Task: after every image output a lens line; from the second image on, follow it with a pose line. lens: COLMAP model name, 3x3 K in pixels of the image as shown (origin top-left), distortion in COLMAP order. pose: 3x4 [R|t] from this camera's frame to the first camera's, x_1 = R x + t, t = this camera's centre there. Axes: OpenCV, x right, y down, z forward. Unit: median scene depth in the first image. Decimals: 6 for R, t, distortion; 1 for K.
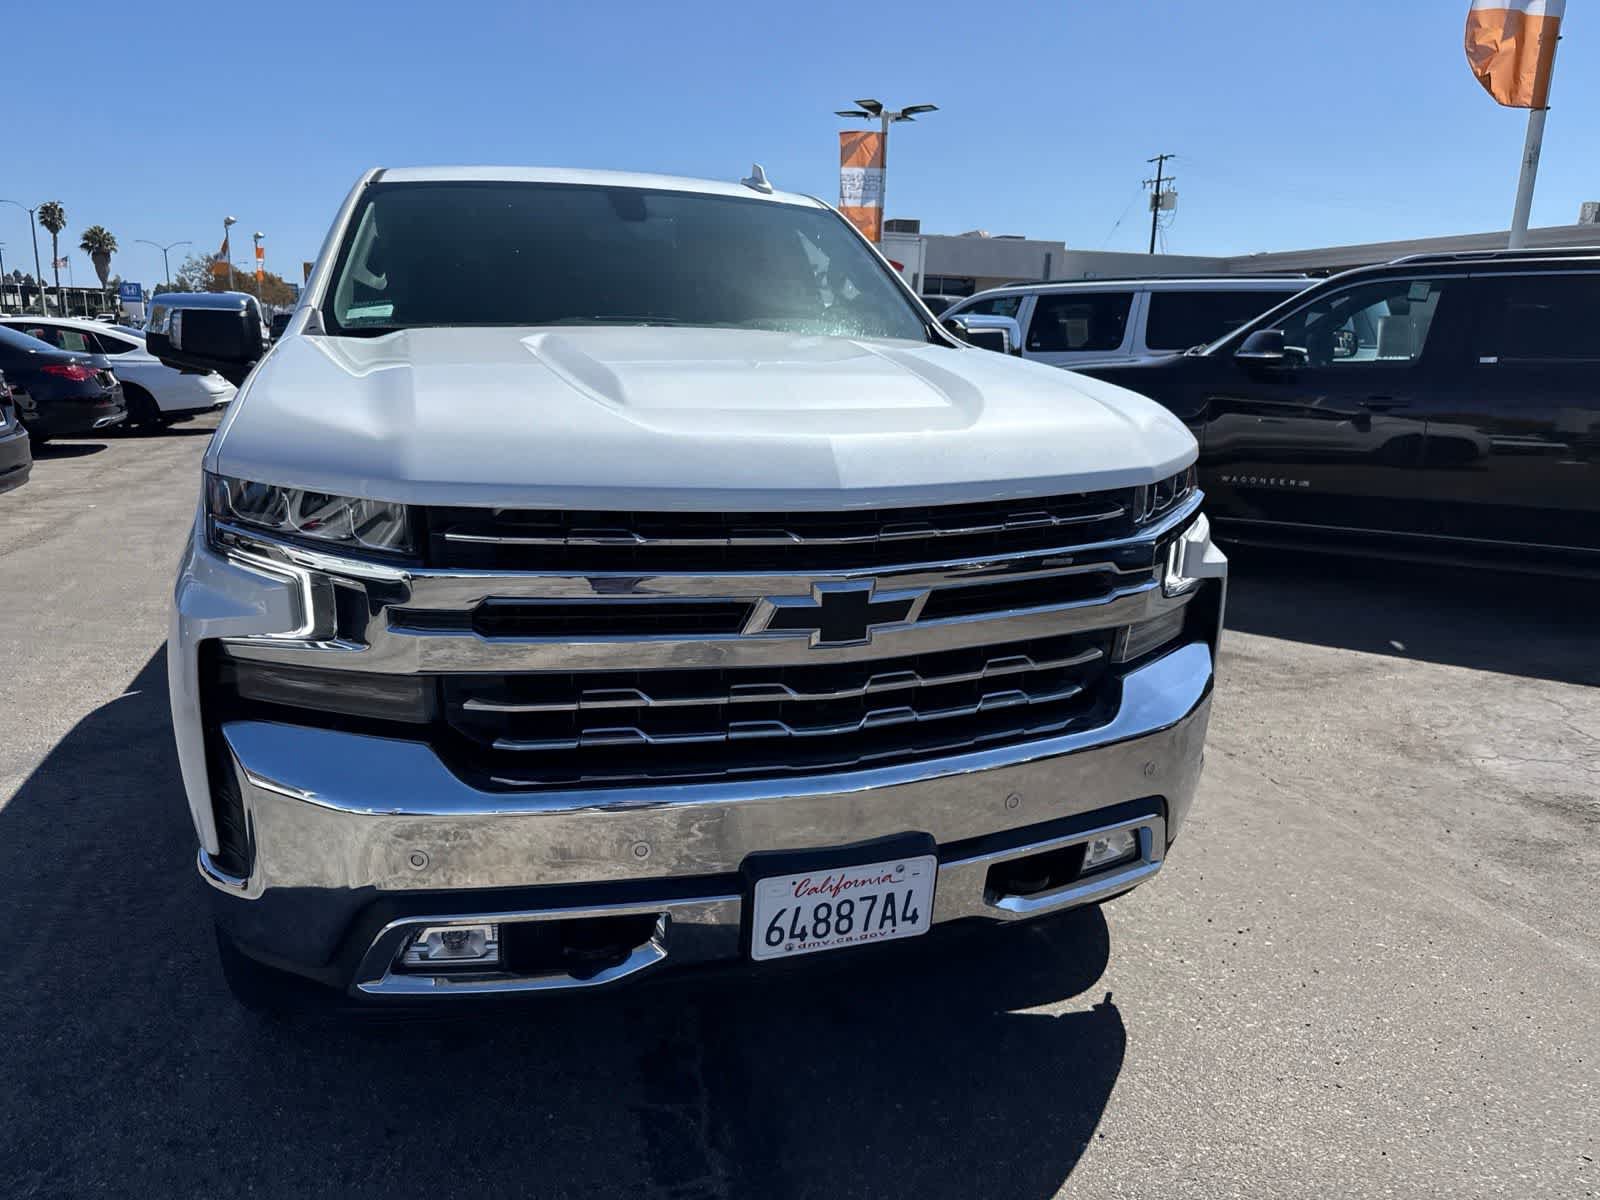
lens RADIAL K [[1132.7, 0, 805.9], [0, 1132.7, 609.0], [0, 0, 1]] dist [0.031336, -0.035882]
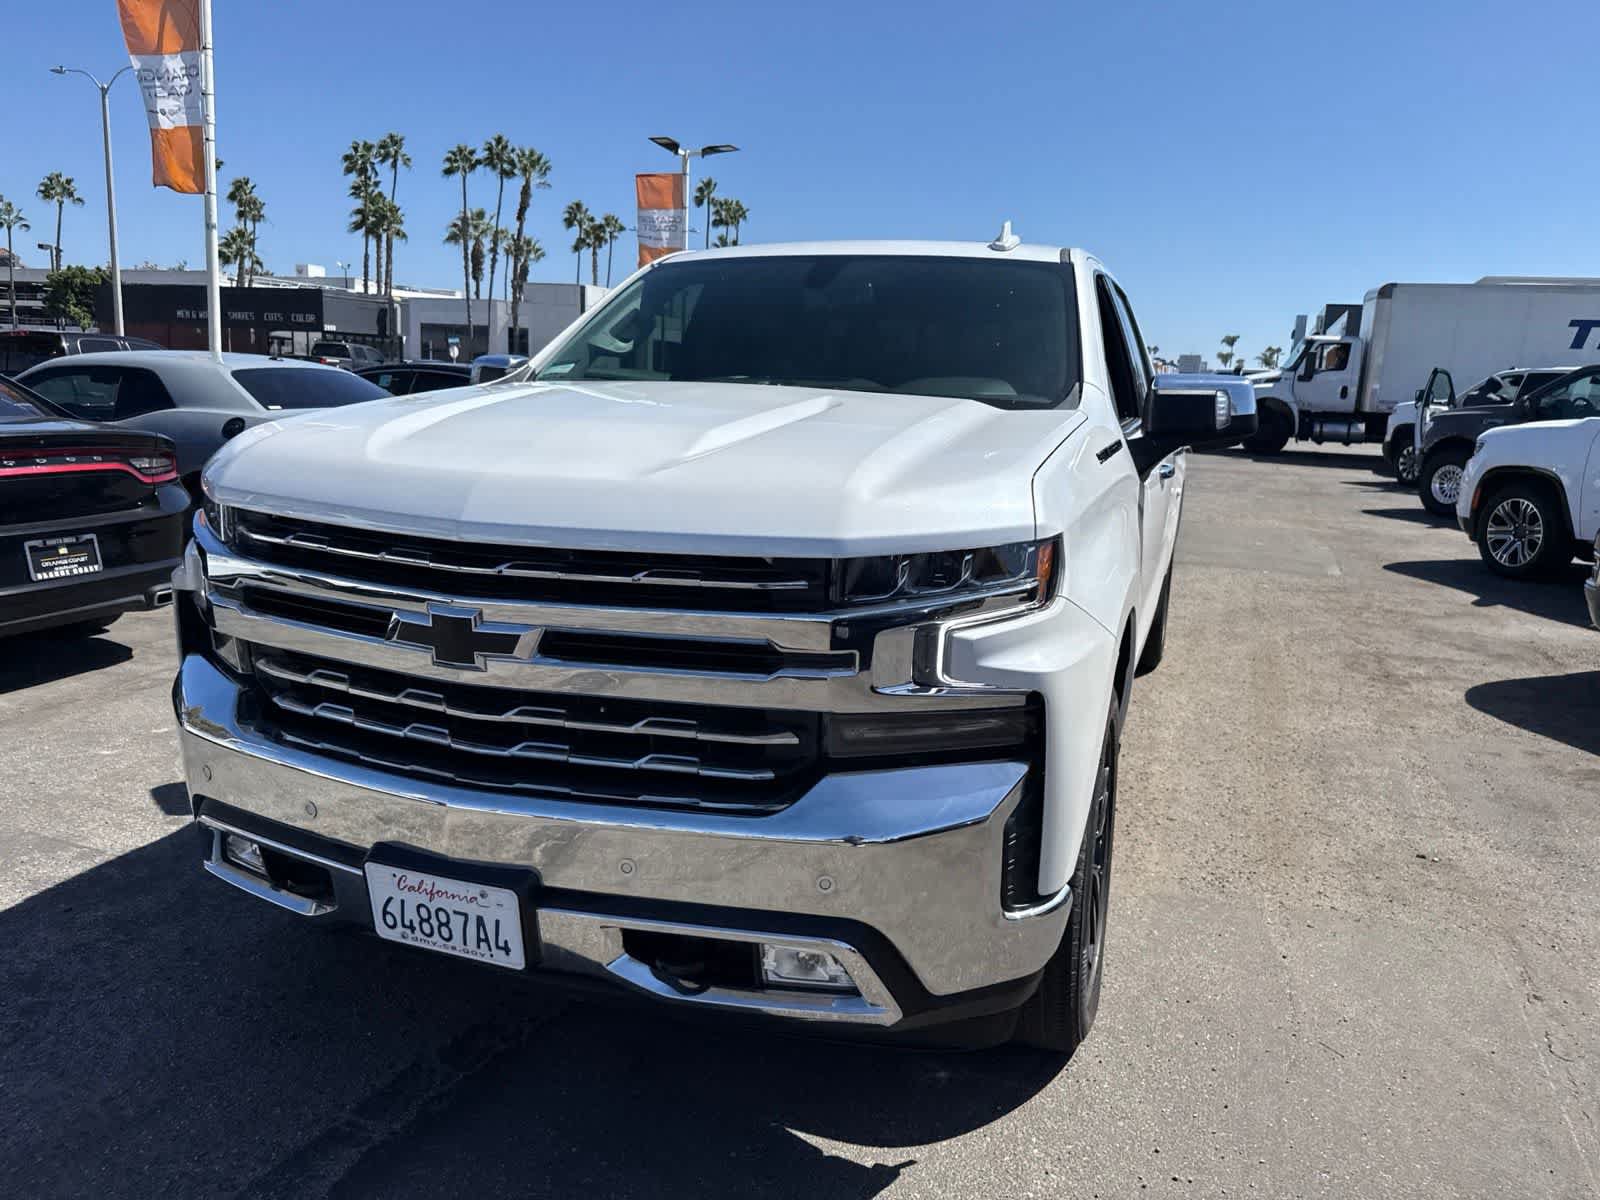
lens RADIAL K [[1132.7, 0, 811.6], [0, 1132.7, 602.9], [0, 0, 1]] dist [0.031336, -0.035882]
pose [[0.789368, 0.126721, -0.600699, 0.817910], [-0.163455, 0.986528, -0.006680, -0.066107], [0.591760, 0.103460, 0.799447, 0.292963]]
